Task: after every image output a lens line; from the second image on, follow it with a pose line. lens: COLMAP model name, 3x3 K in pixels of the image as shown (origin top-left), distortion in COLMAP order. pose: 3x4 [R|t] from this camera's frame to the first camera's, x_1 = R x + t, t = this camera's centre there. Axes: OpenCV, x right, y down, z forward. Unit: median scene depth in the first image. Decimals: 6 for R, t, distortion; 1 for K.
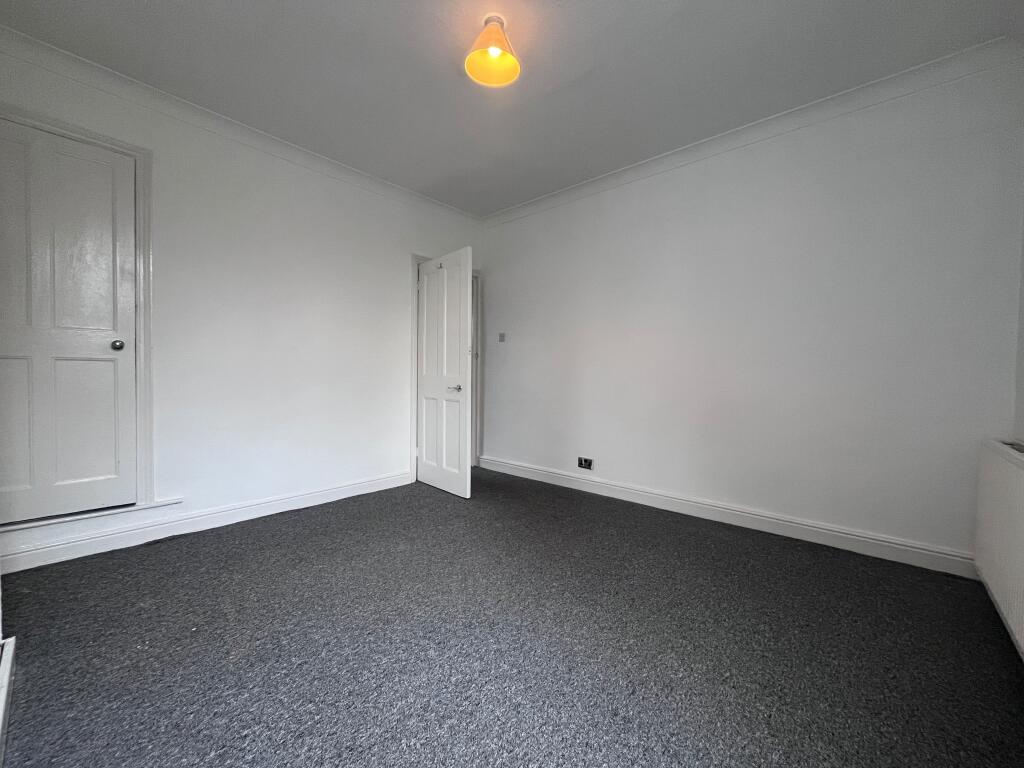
lens RADIAL K [[415.5, 0, 511.0], [0, 415.5, 384.9], [0, 0, 1]] dist [-0.006111, -0.000181]
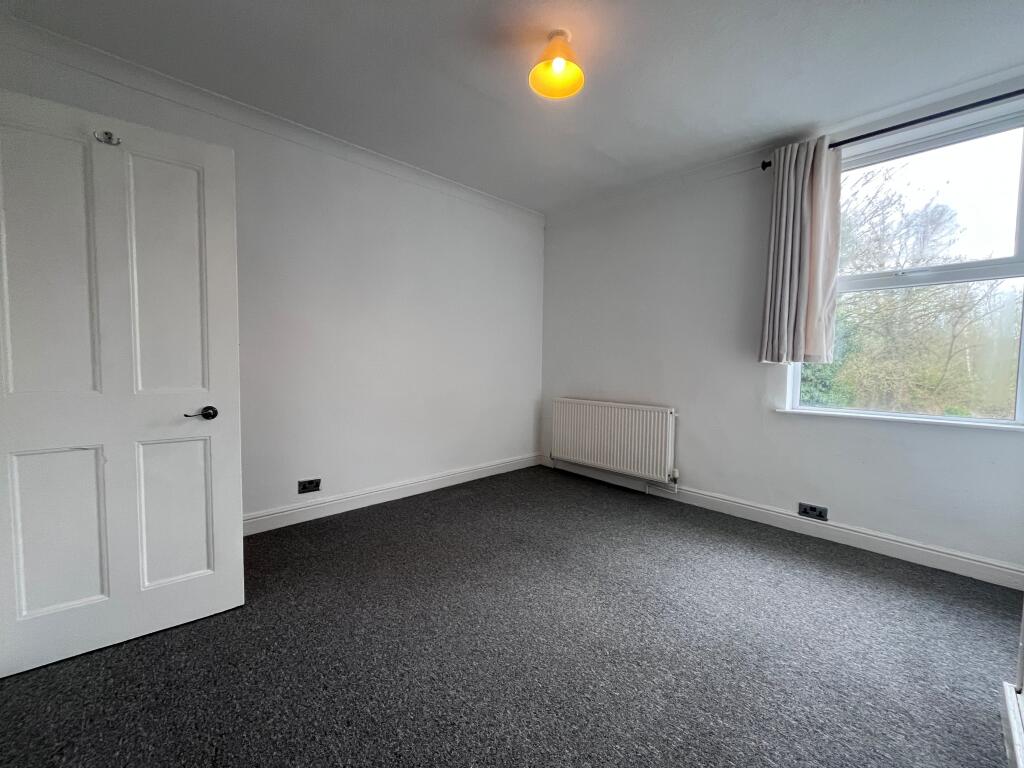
lens RADIAL K [[415.5, 0, 511.0], [0, 415.5, 384.9], [0, 0, 1]] dist [-0.006111, -0.000181]
pose [[0.071954, -0.066959, 0.995158, -0.610787], [0.016905, 0.997683, 0.065907, -0.054903], [-0.997265, 0.012081, 0.072919, 0.583639]]
